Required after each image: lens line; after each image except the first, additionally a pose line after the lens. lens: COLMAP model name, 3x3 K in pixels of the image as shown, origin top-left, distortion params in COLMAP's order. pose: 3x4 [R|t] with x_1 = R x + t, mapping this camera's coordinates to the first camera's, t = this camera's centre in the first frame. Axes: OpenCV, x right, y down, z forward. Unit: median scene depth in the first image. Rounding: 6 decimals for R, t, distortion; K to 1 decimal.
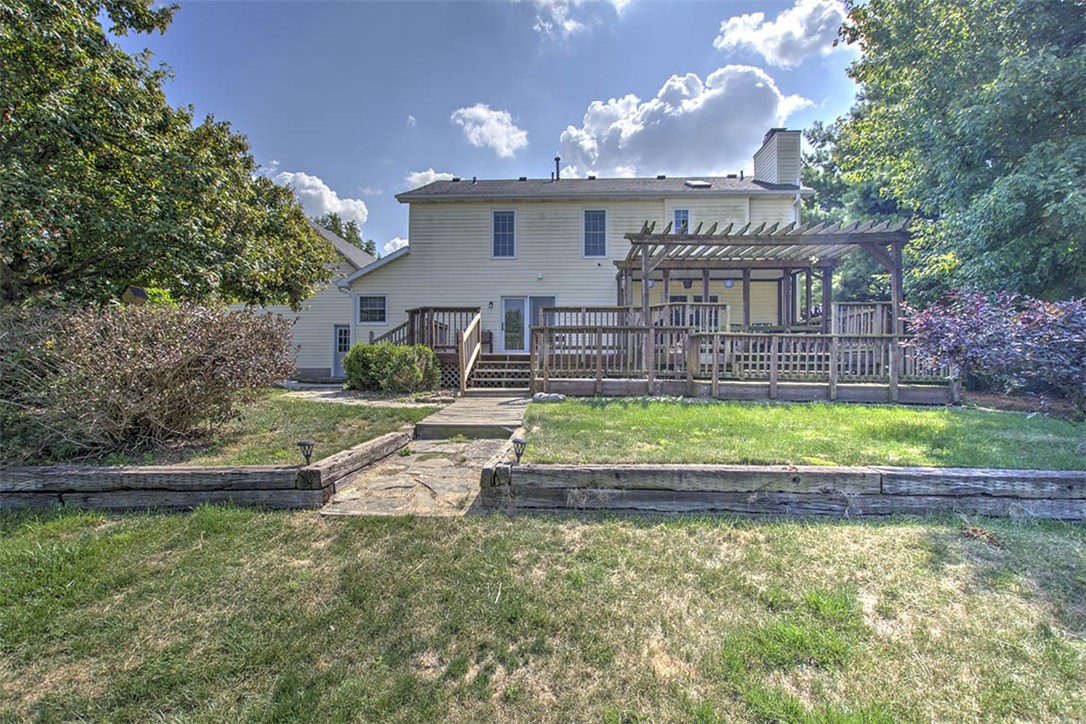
lens RADIAL K [[467.8, 0, 543.0], [0, 467.8, 362.0], [0, 0, 1]] dist [-0.002007, -0.000530]
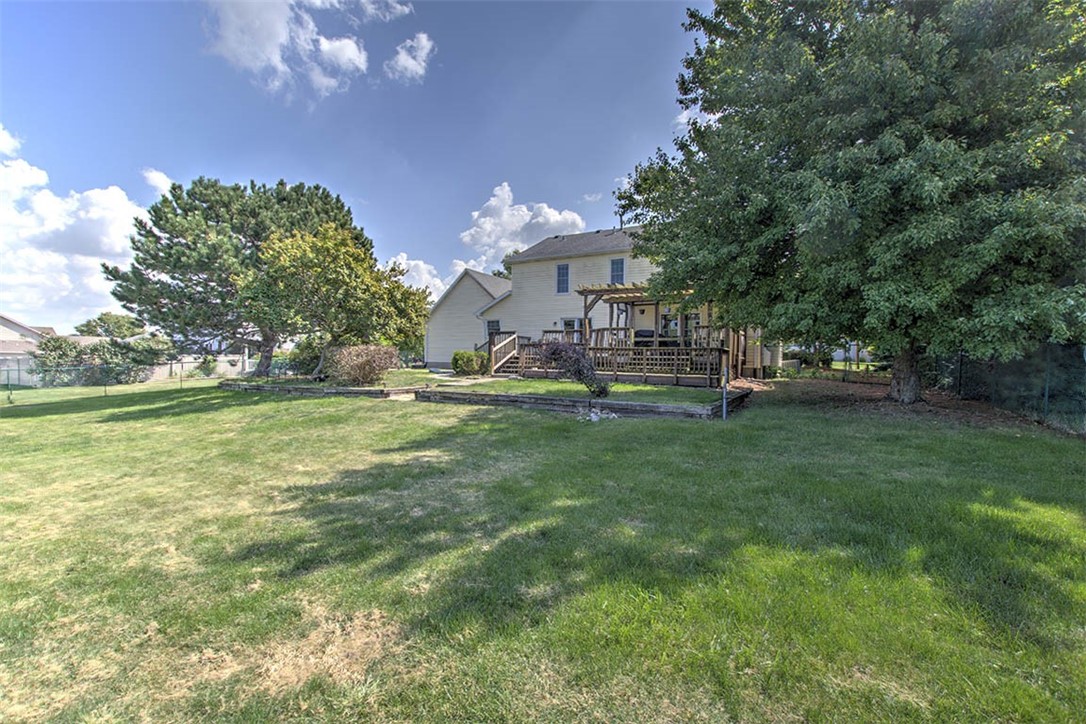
lens RADIAL K [[467.8, 0, 543.0], [0, 467.8, 362.0], [0, 0, 1]] dist [-0.002007, -0.000530]
pose [[0.890161, 0.007408, -0.455585, 0.822447], [-0.001553, 0.999911, 0.013224, -0.018858], [0.455643, -0.011063, 0.890094, -0.626109]]
